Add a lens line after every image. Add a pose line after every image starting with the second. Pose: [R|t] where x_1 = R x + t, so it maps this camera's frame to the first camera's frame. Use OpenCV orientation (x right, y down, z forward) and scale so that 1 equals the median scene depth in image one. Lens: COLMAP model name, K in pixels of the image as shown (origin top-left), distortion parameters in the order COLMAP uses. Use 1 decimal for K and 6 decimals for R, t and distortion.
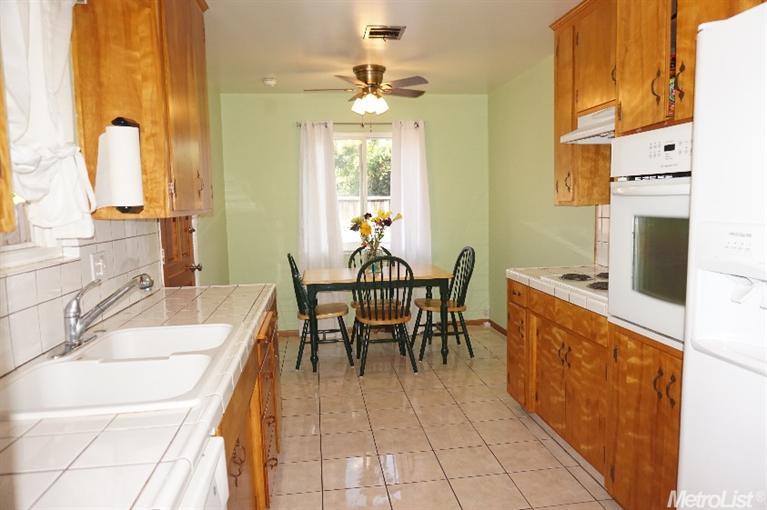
lens RADIAL K [[518.3, 0, 385.8], [0, 518.3, 251.9], [0, 0, 1]] dist [-0.008809, -0.001591]
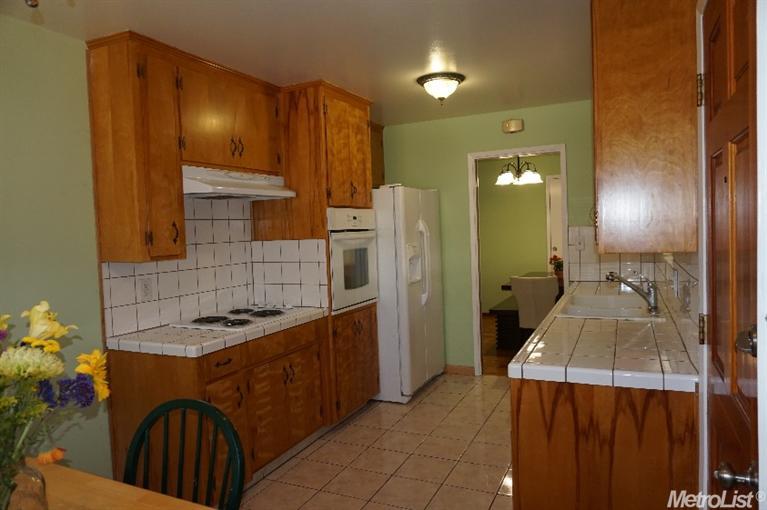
lens RADIAL K [[518.3, 0, 386.4], [0, 518.3, 254.0], [0, 0, 1]] dist [-0.008809, -0.001591]
pose [[-0.840010, 0.027431, 0.541876, -0.724810], [0.113469, 0.985518, 0.126010, -0.293362], [-0.530573, 0.167336, -0.830958, 2.615189]]
